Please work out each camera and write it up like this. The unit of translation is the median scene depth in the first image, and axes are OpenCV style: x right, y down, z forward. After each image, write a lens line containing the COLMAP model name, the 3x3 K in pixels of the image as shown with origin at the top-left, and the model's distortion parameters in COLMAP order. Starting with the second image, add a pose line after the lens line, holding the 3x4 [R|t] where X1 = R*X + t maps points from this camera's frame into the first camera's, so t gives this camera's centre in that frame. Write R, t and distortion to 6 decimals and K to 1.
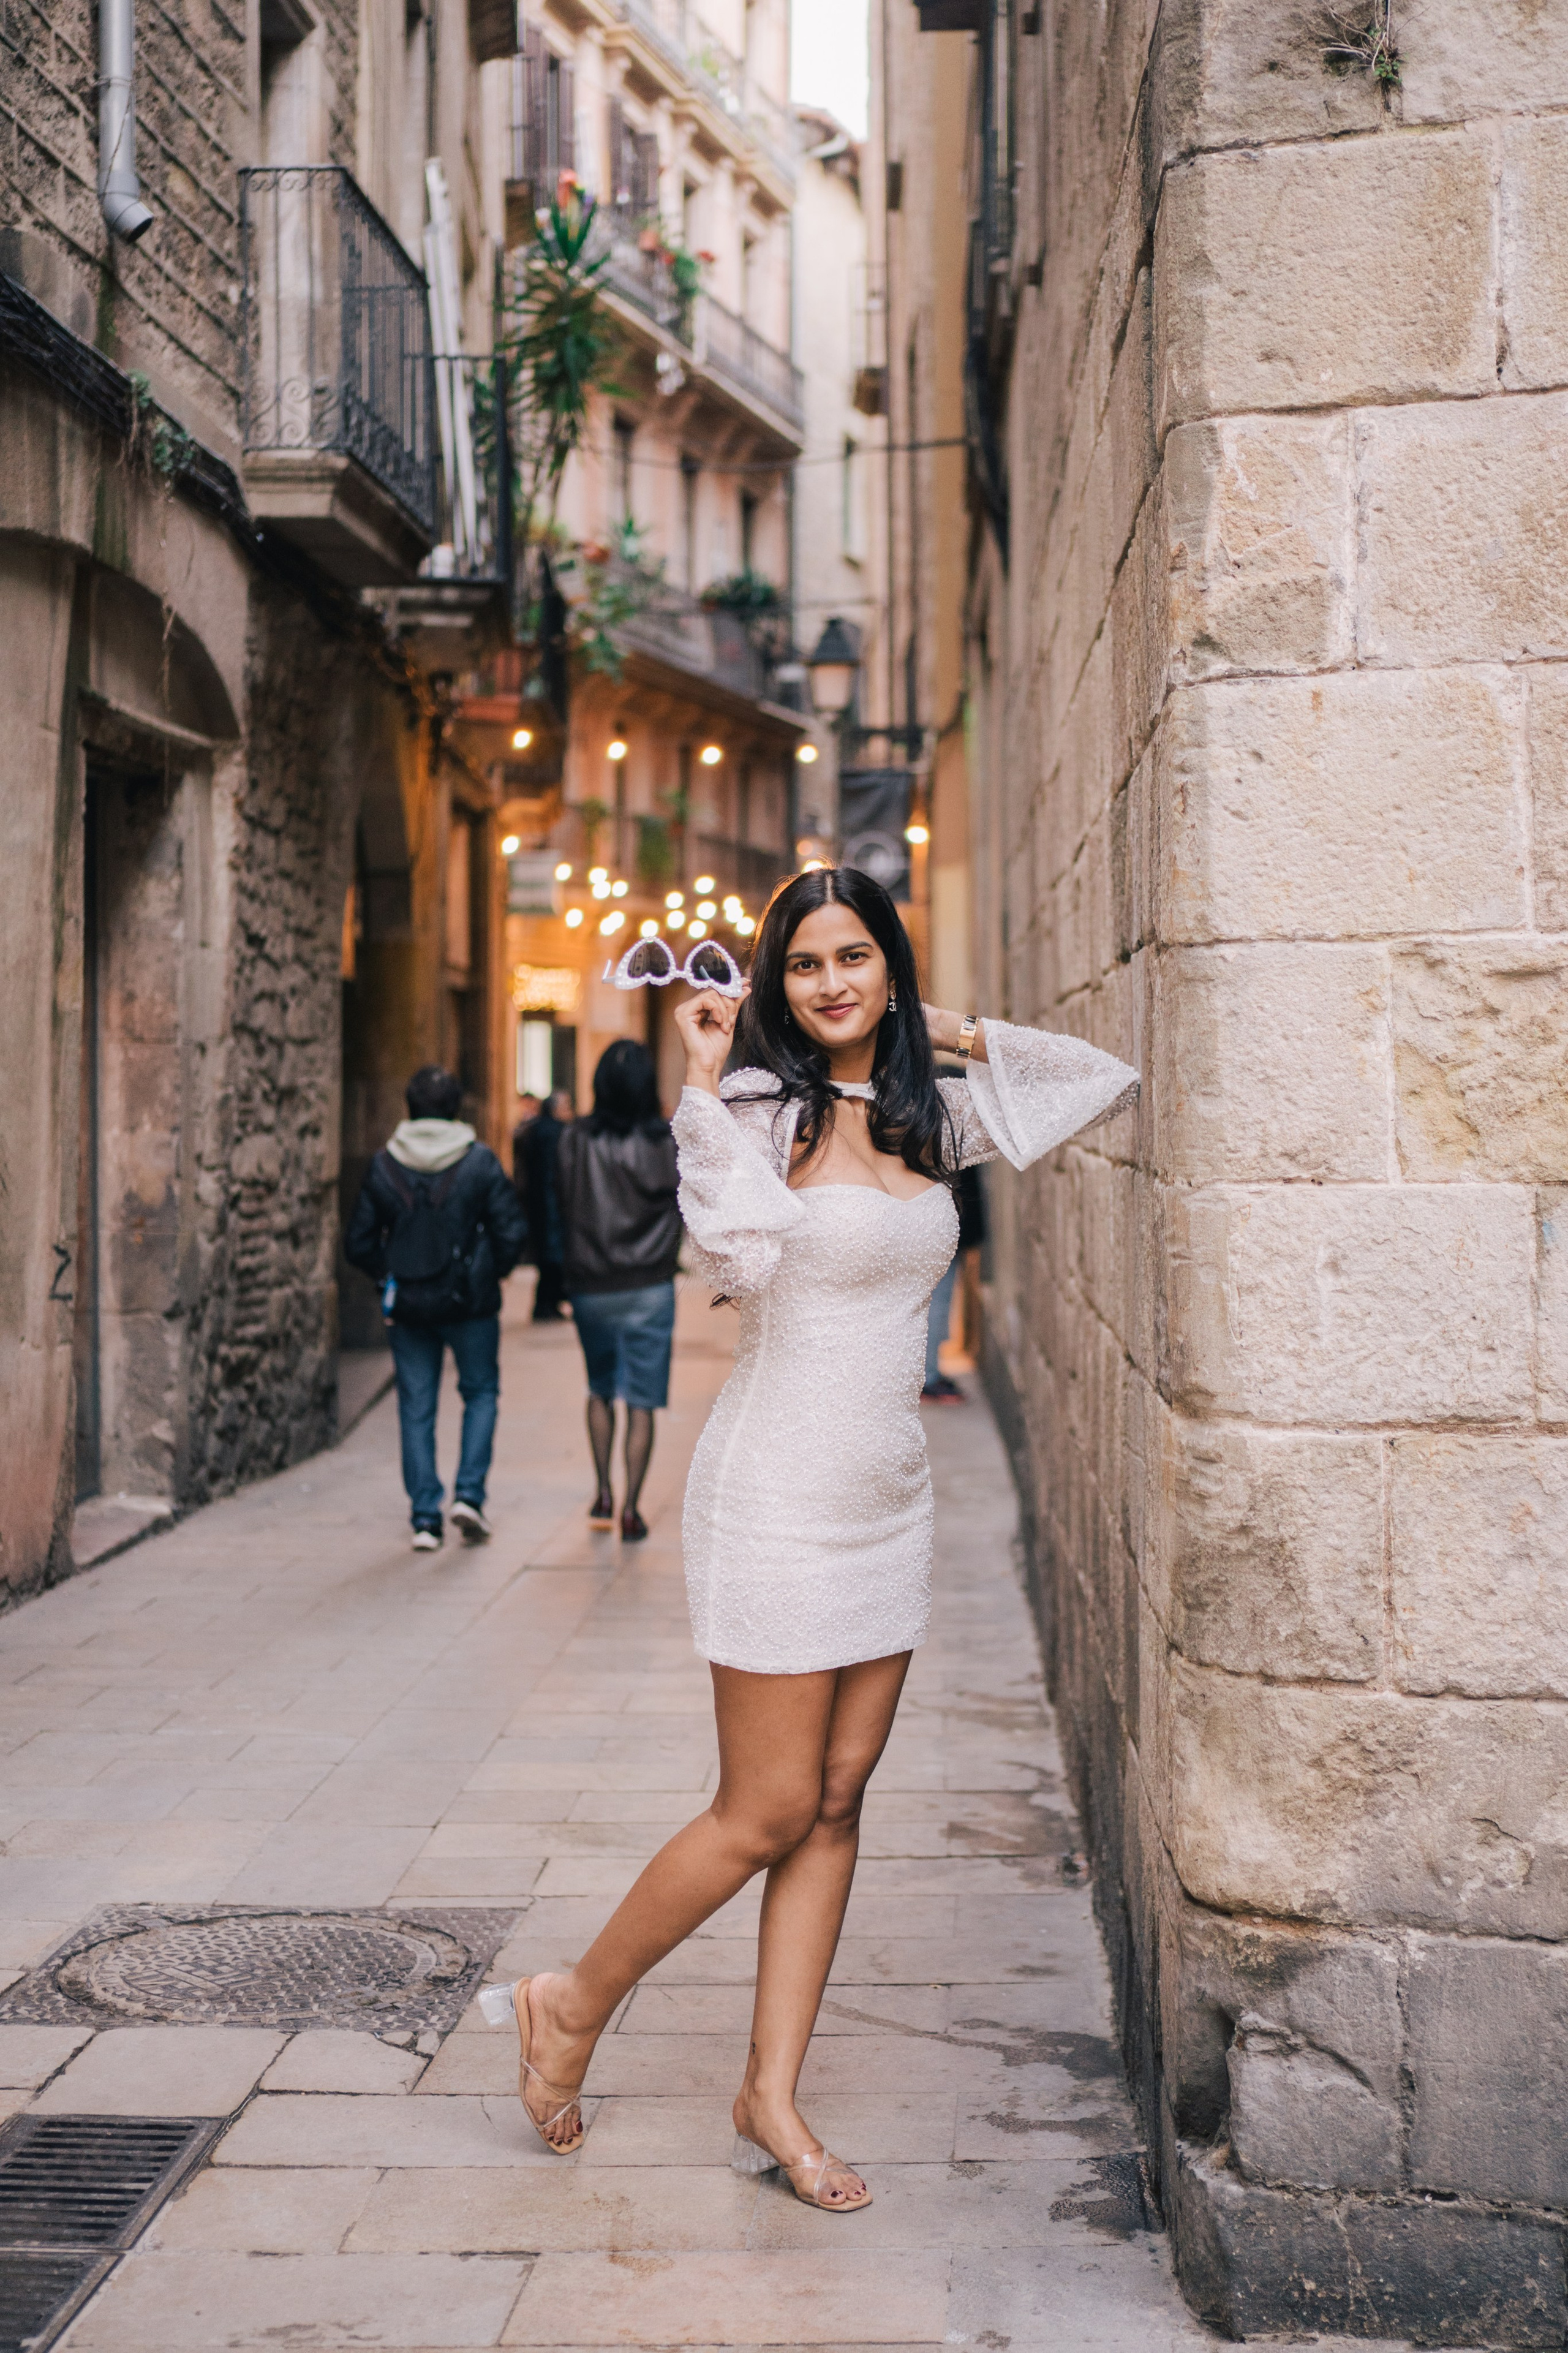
lens RADIAL K [[2912.8, 0, 801.9], [0, 2912.8, 1172.9], [0, 0, 1]] dist [-0.001769, 0.000000]
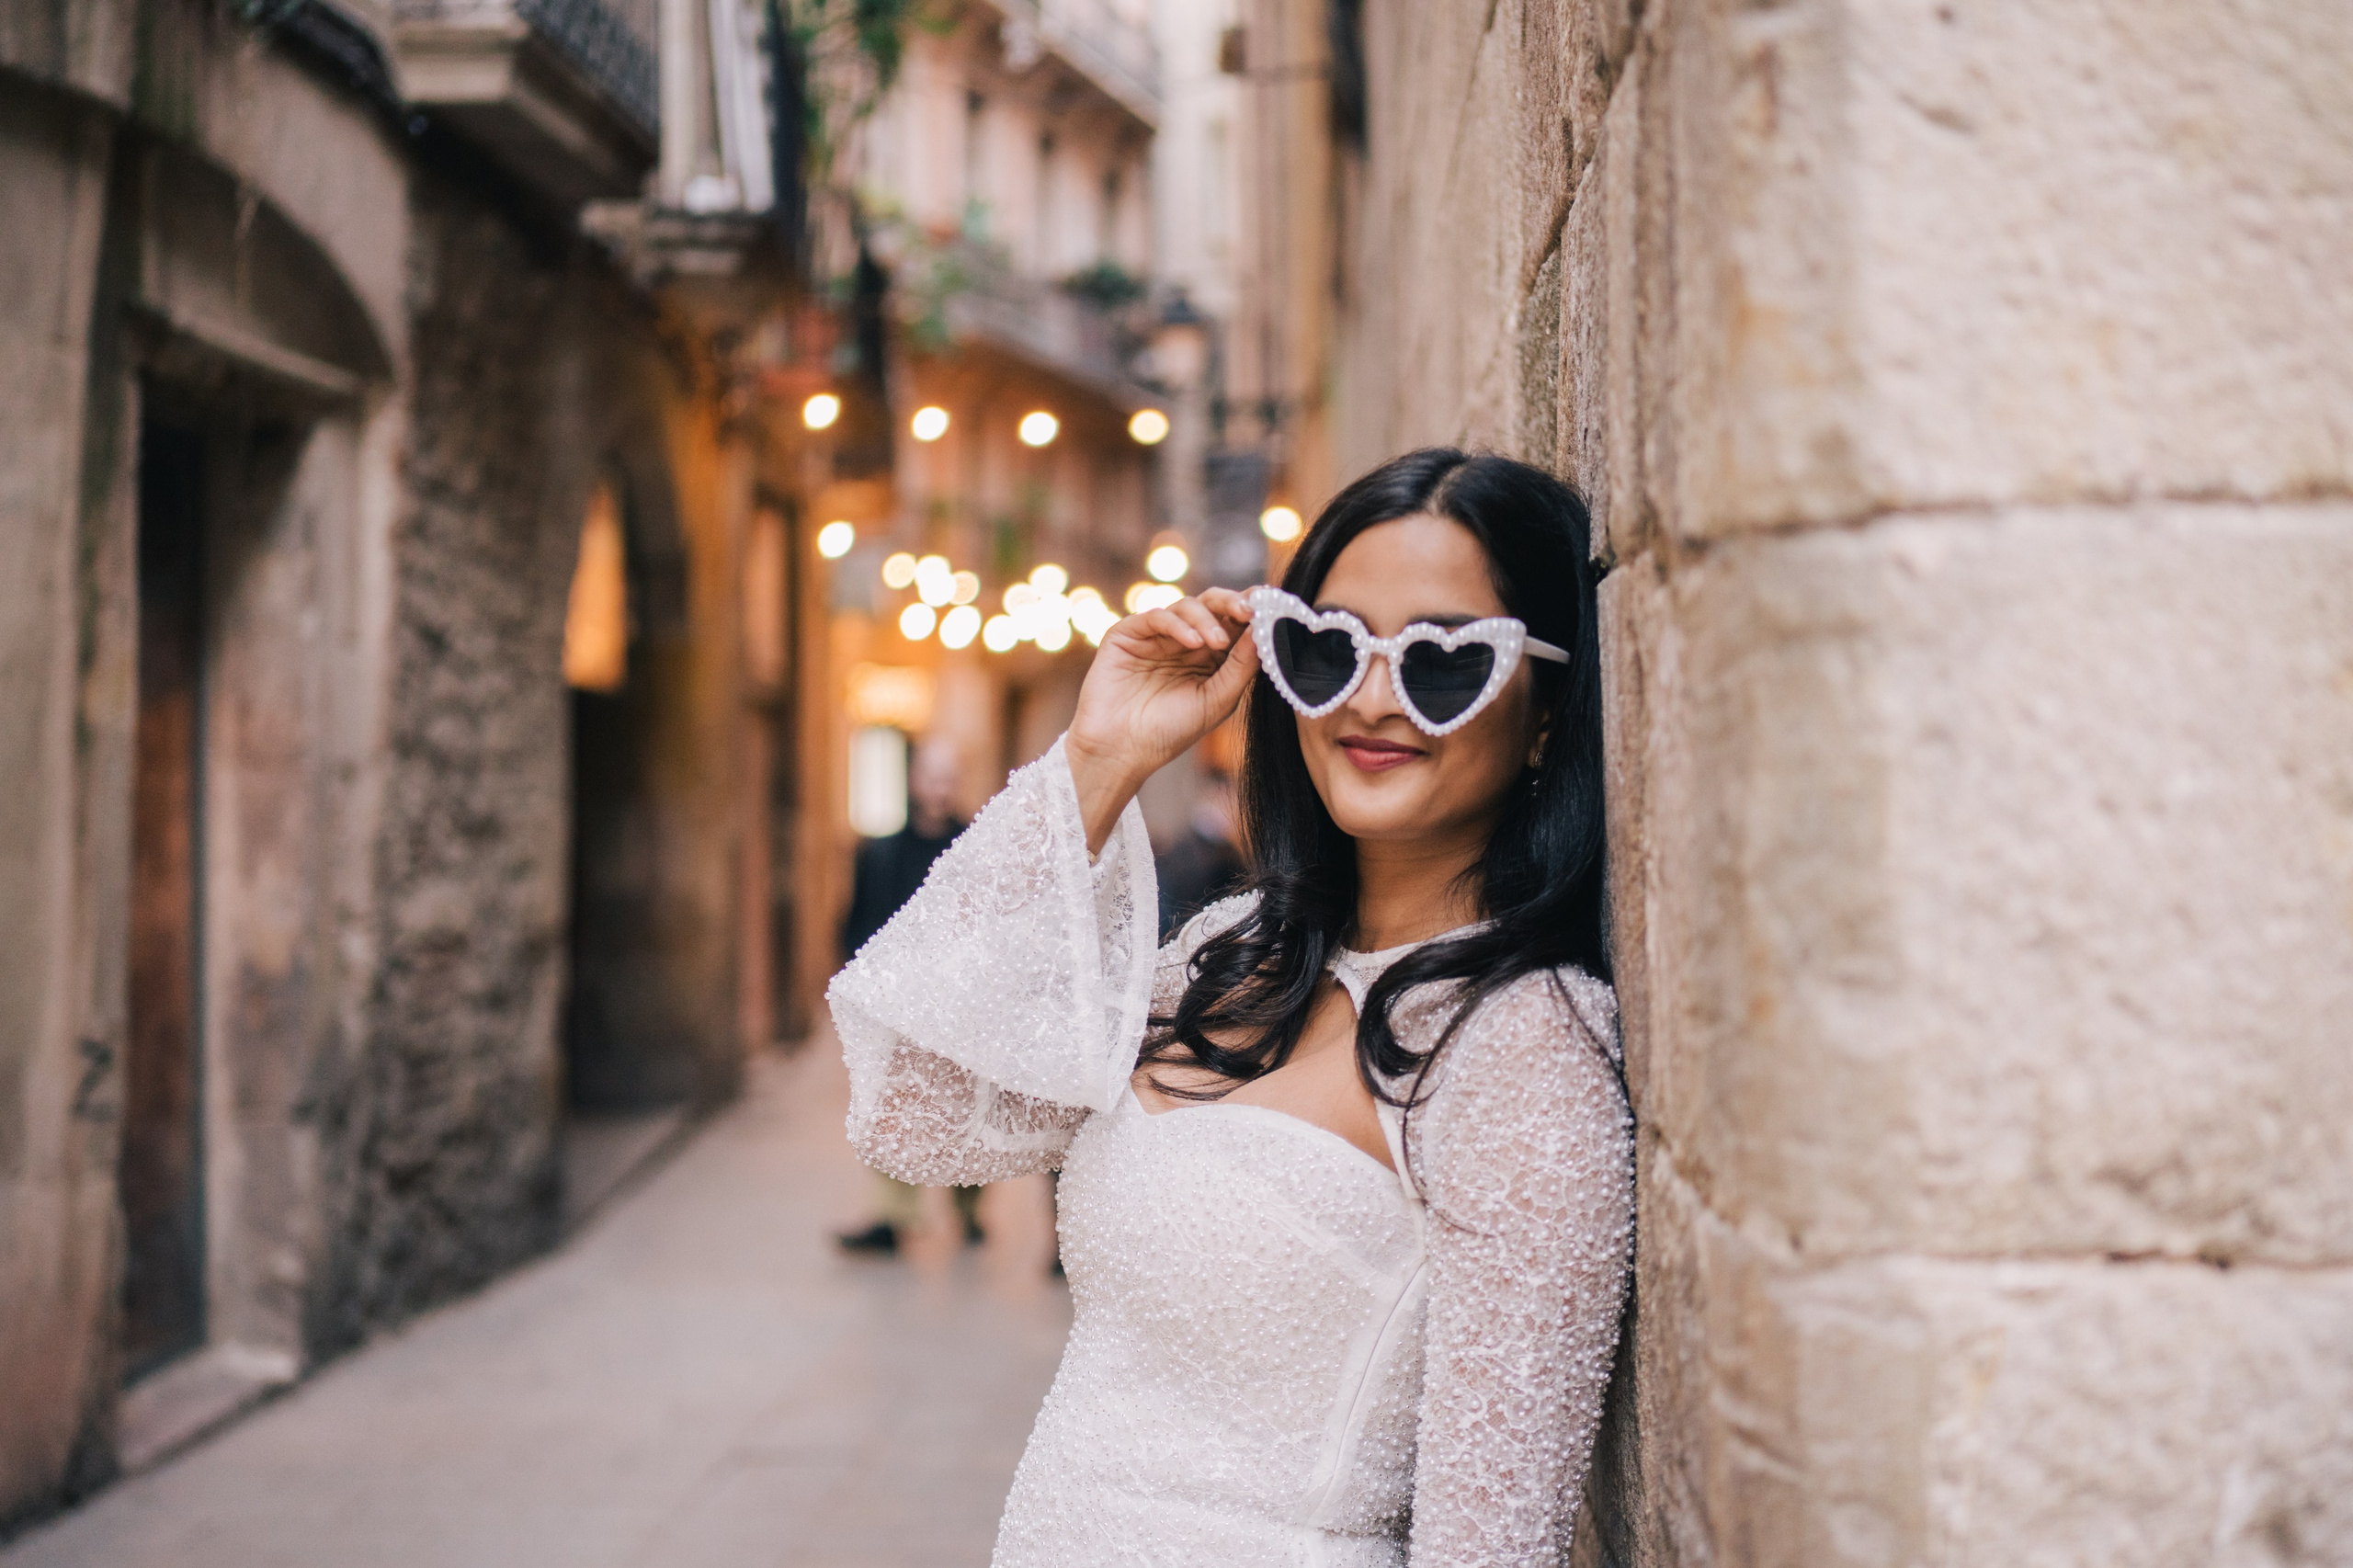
lens RADIAL K [[2913.0, 0, 1164.7], [0, 2913.0, 778.6], [0, 0, 1]] dist [-0.001769, 0.000000]
pose [[0.999941, -0.006917, -0.008365, 0.064033], [0.006619, 0.999362, -0.035105, -0.038349], [0.008602, 0.035048, 0.999349, 0.665546]]
